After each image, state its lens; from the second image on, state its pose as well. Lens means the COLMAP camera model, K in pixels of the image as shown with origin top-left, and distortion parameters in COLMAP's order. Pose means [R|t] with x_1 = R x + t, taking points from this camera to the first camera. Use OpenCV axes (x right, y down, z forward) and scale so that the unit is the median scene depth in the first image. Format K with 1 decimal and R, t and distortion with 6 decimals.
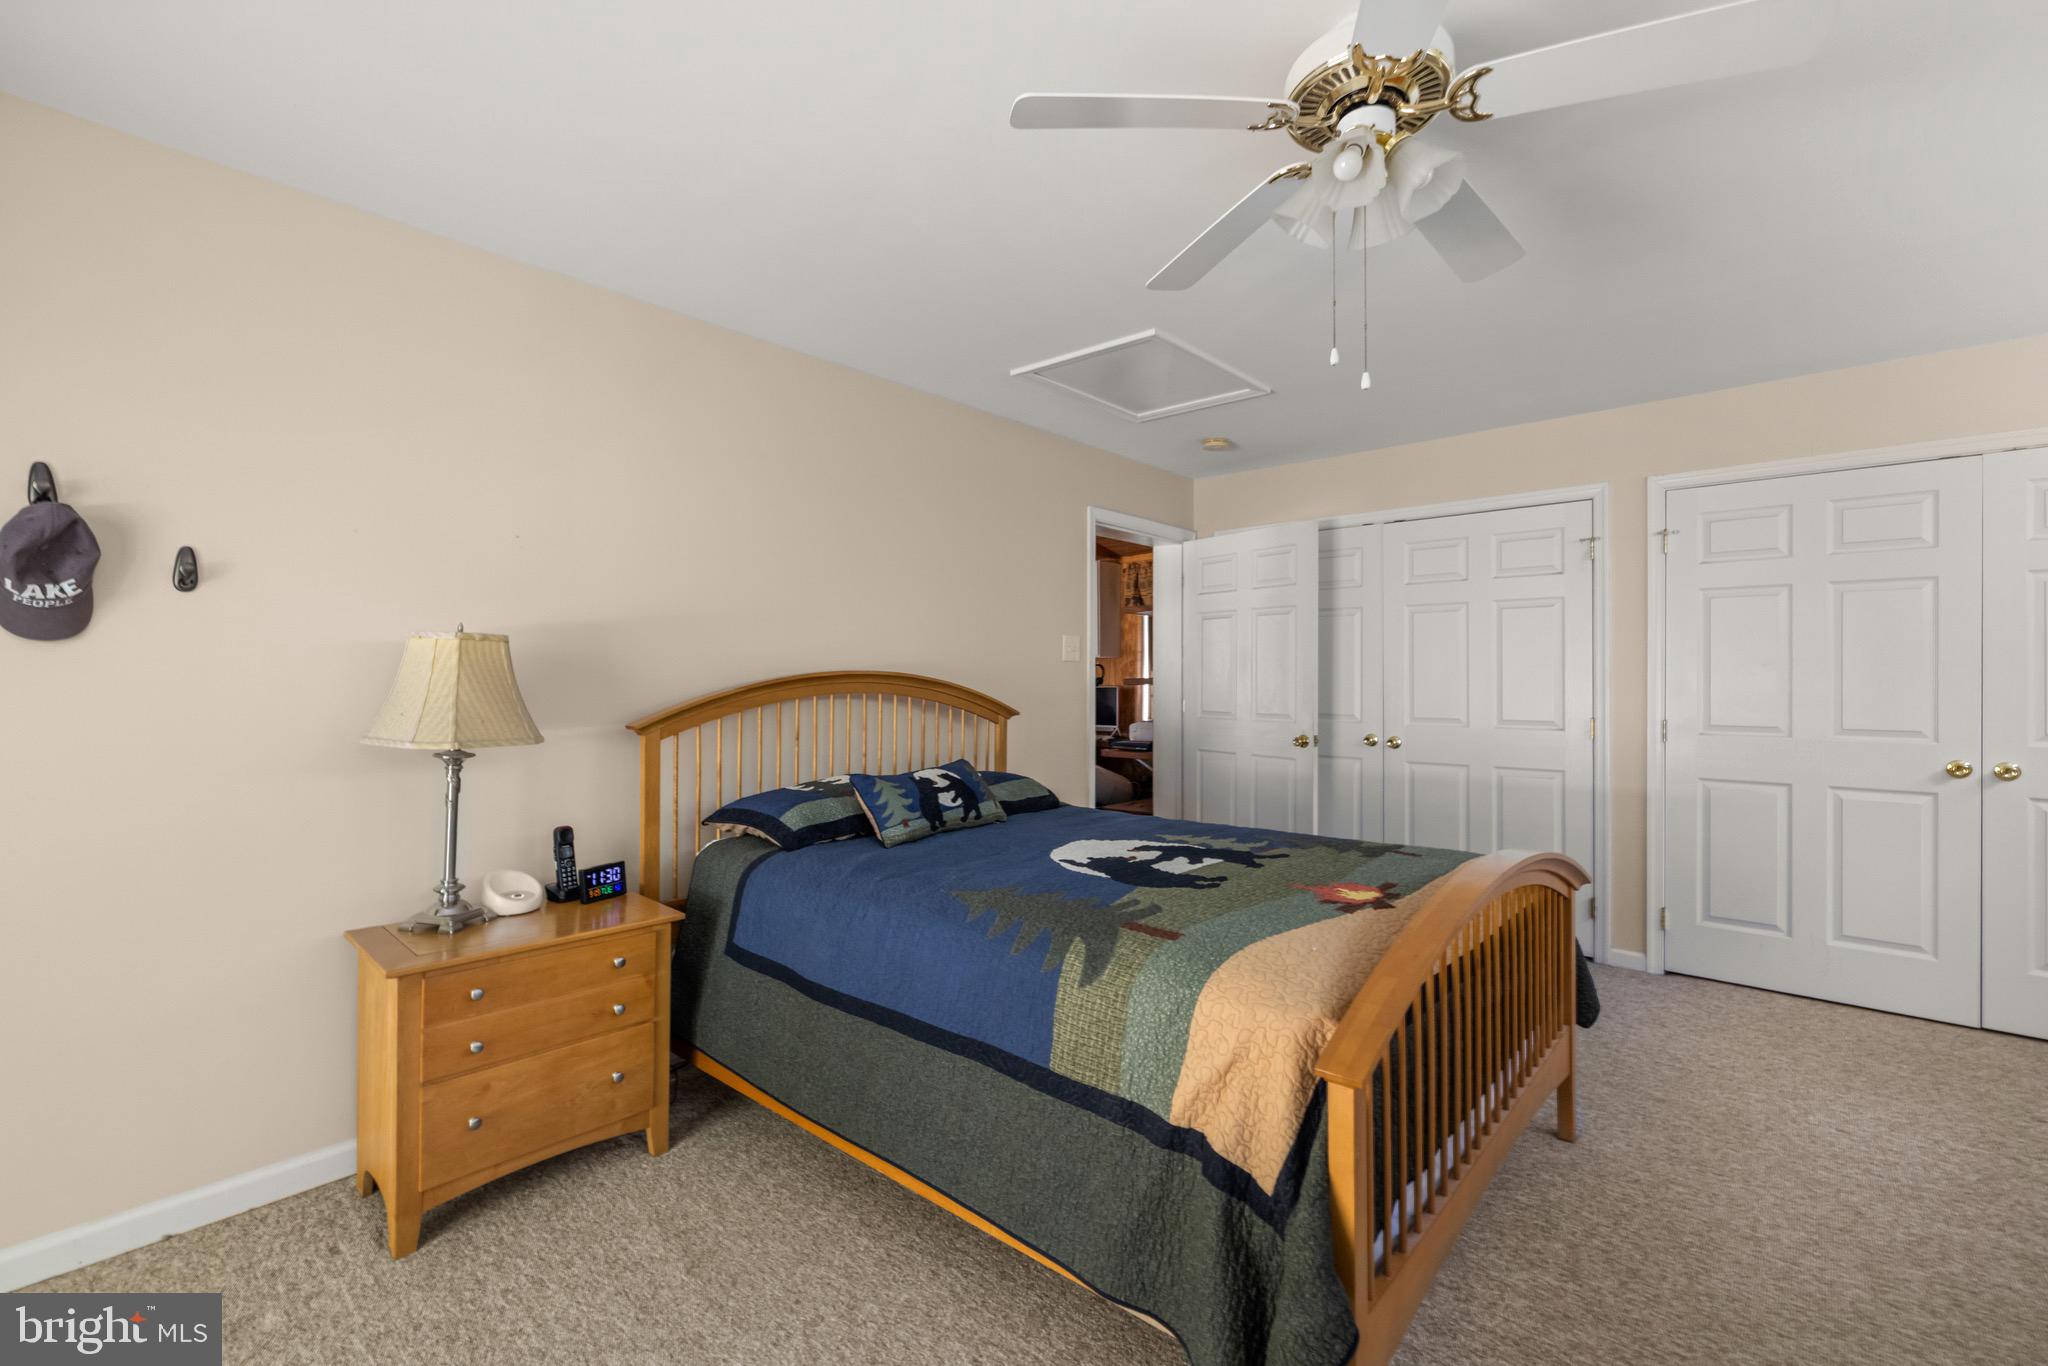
lens RADIAL K [[866.4, 0, 1024.0], [0, 866.4, 683.0], [0, 0, 1]] dist [-0.000322, -0.000006]
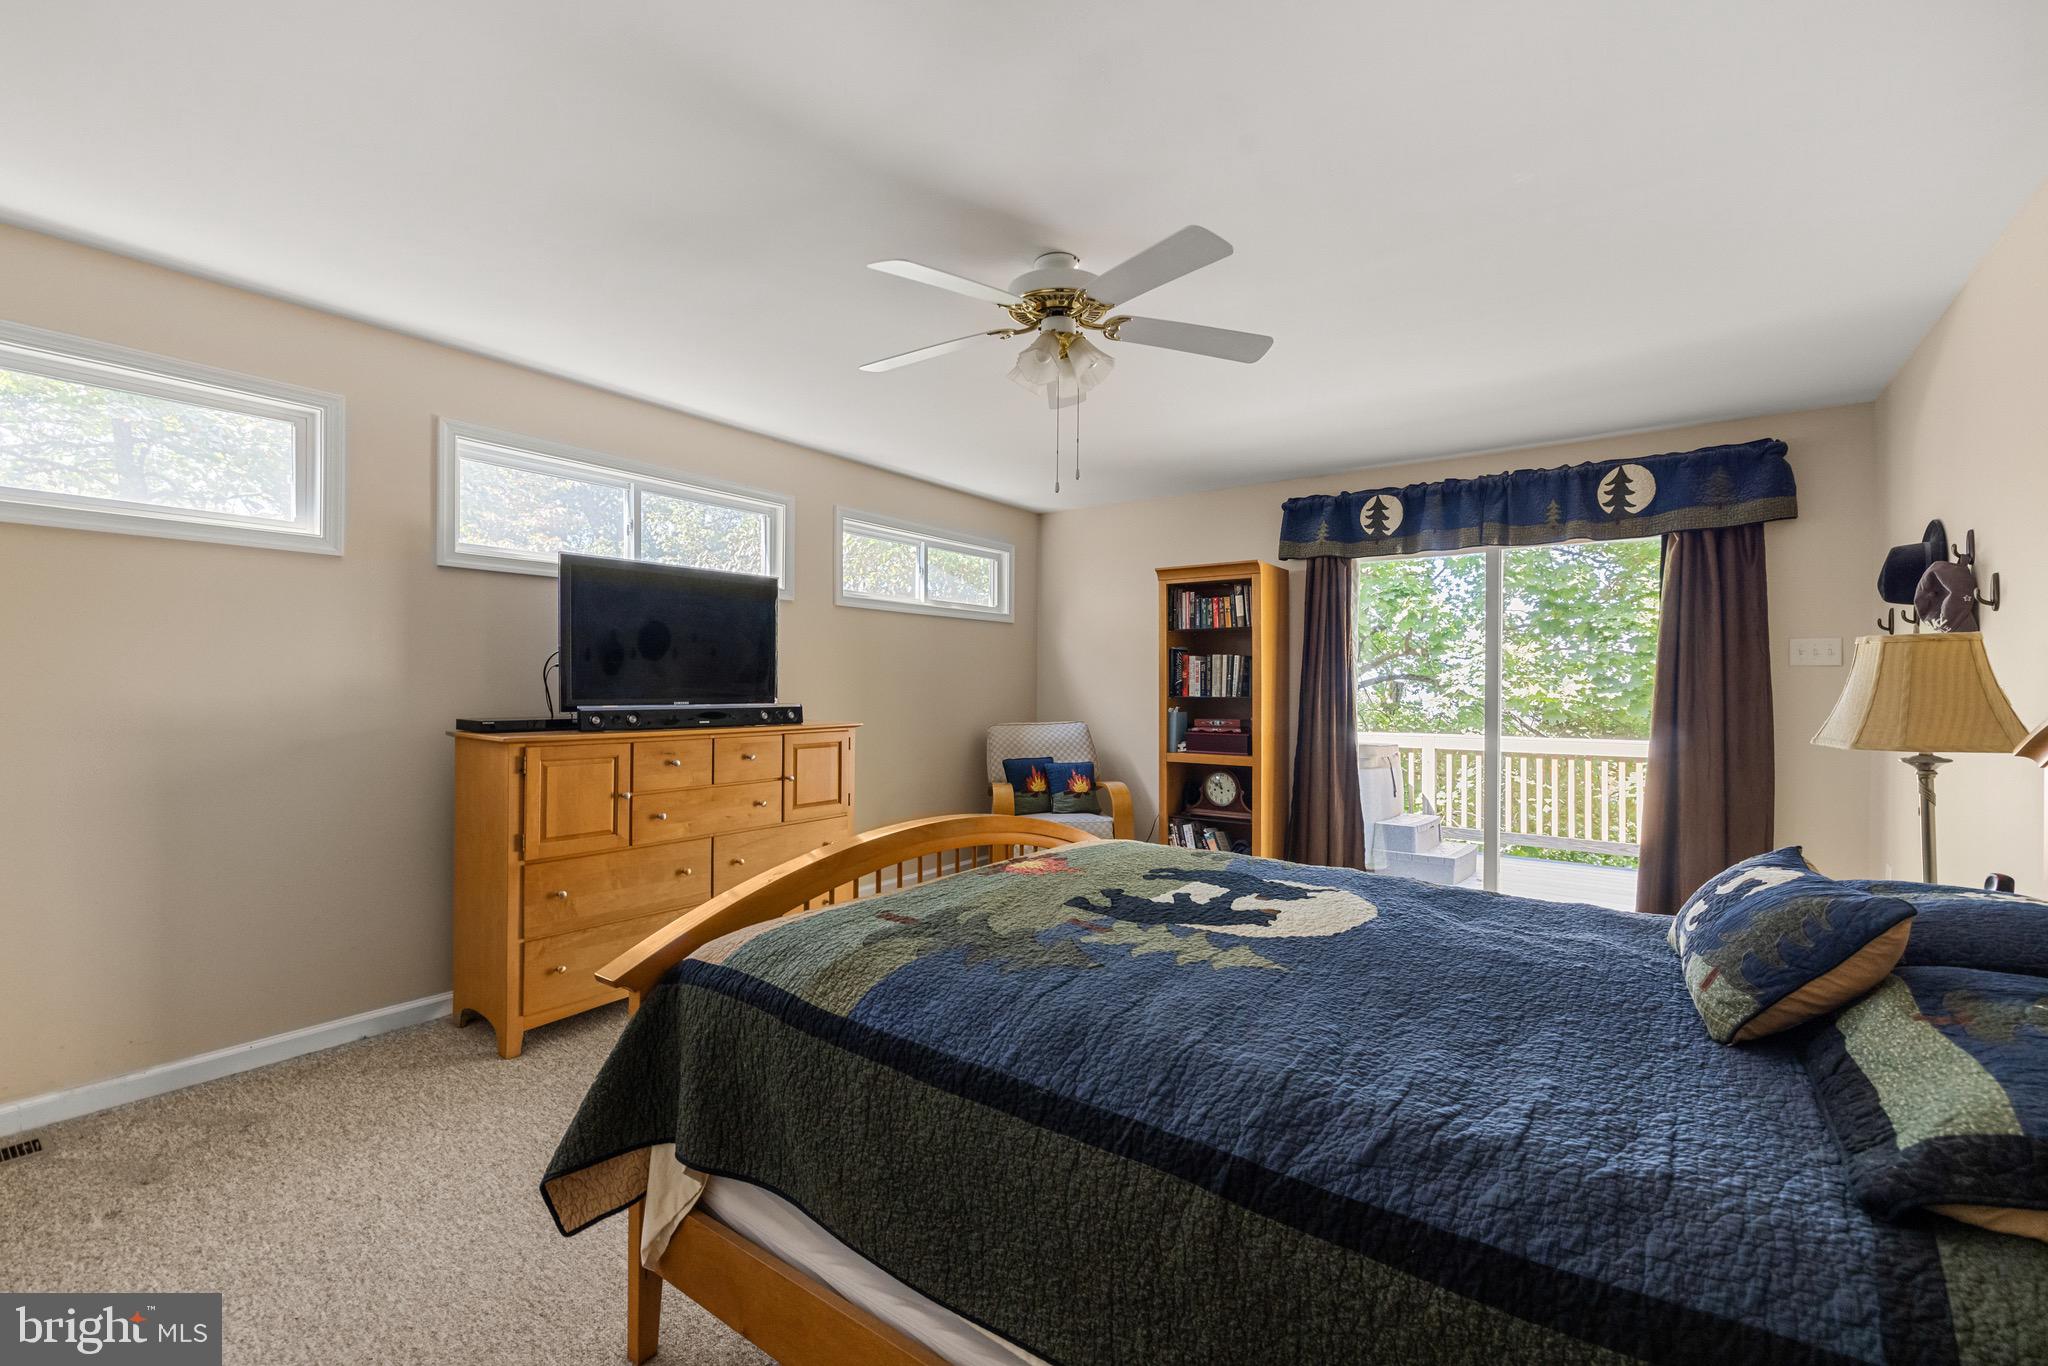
lens RADIAL K [[868.7, 0, 1007.5], [0, 868.7, 664.9], [0, 0, 1]] dist [-0.000719, -0.000105]
pose [[-0.997185, -0.010197, -0.074279, 0.344577], [-0.009065, 0.999838, -0.015565, -0.000532], [0.074426, -0.014848, -0.997116, 1.464458]]
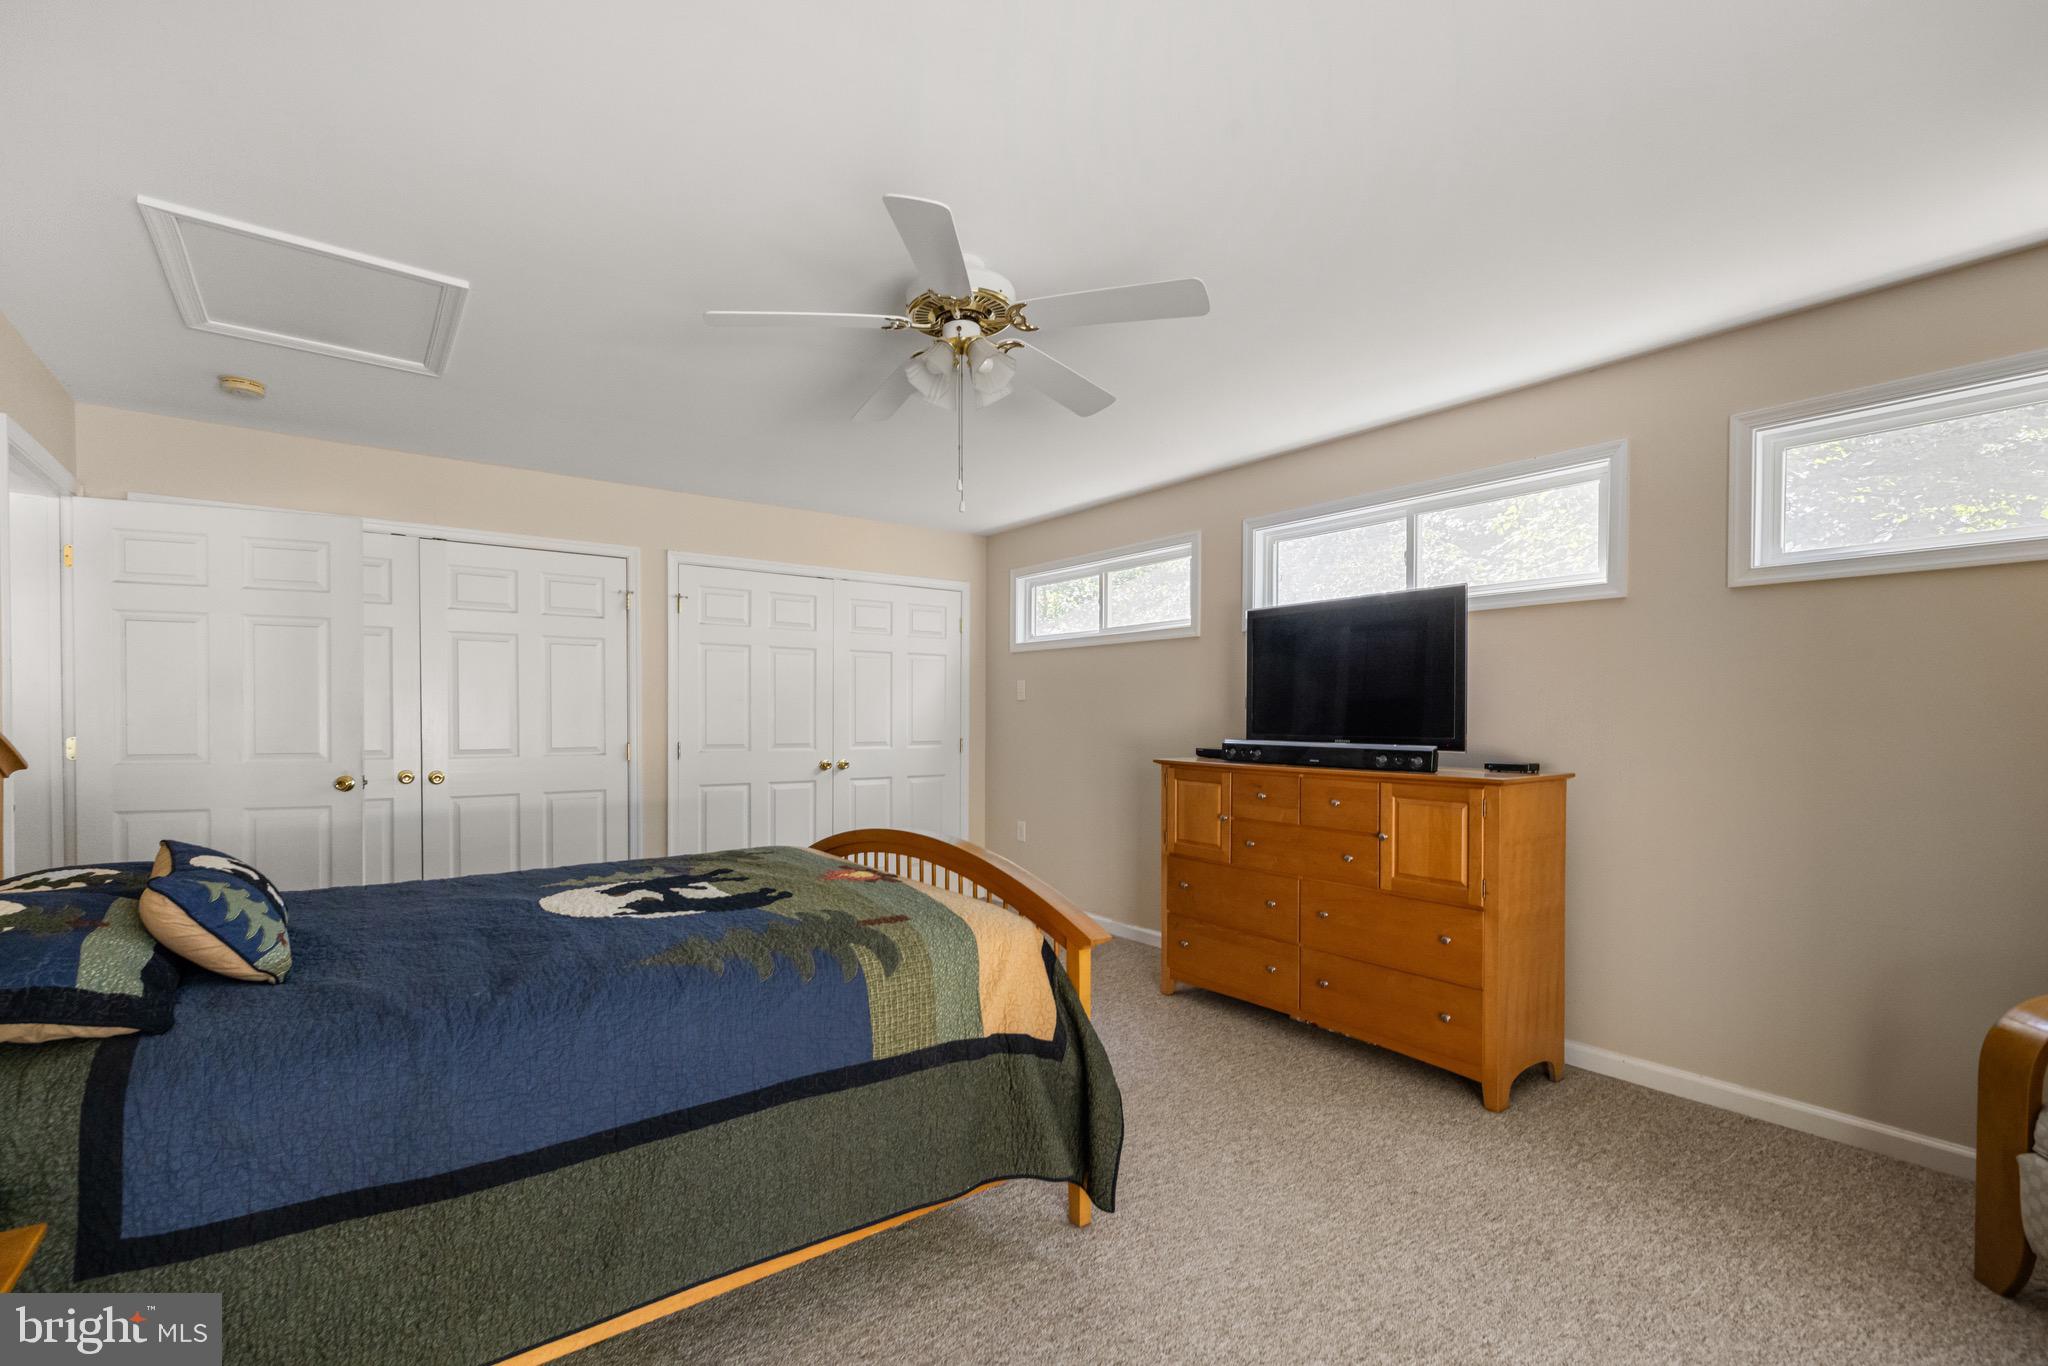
lens RADIAL K [[878.2, 0, 990.4], [0, 878.2, 731.1], [0, 0, 1]] dist [0.001203, 0.000176]
pose [[0.229822, -0.019203, 0.973043, -0.579353], [-0.000263, 0.999804, 0.019793, 0.000229], [-0.973233, -0.004805, 0.229772, 0.337030]]
